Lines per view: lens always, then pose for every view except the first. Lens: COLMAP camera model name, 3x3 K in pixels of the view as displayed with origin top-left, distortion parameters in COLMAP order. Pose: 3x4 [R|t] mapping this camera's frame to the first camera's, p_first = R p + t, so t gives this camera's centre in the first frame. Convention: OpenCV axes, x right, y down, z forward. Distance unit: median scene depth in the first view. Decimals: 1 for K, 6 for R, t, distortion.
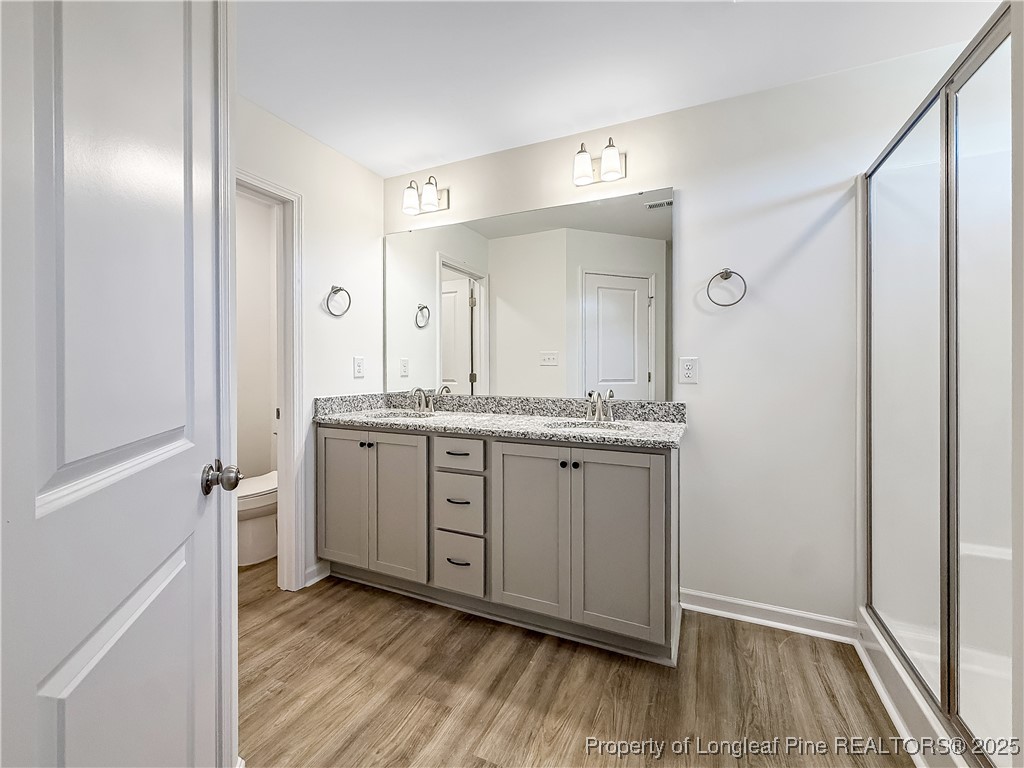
lens RADIAL K [[412.6, 0, 510.0], [0, 412.6, 369.5], [0, 0, 1]] dist [0.000826, 0.000021]
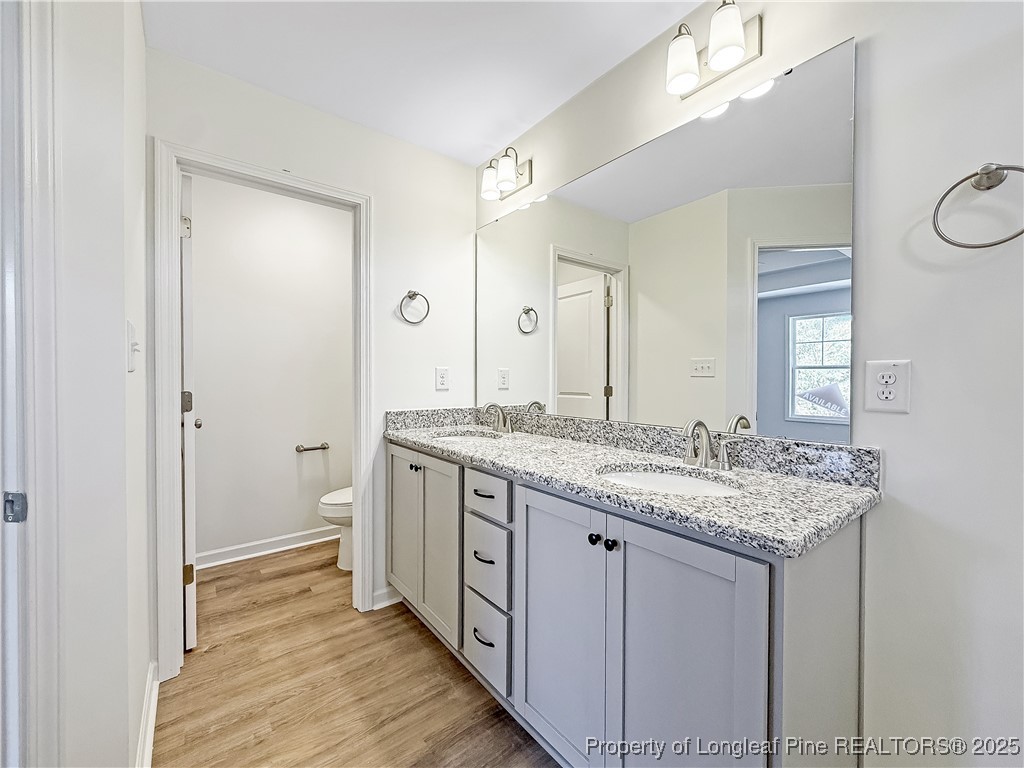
lens RADIAL K [[414.9, 0, 512.0], [0, 414.9, 384.0], [0, 0, 1]] dist [0.000426, 0.000081]
pose [[0.895084, 0.007465, -0.445836, 0.206281], [-0.004050, 0.999955, 0.008612, -0.002675], [0.445880, -0.005903, 0.895073, 0.280842]]
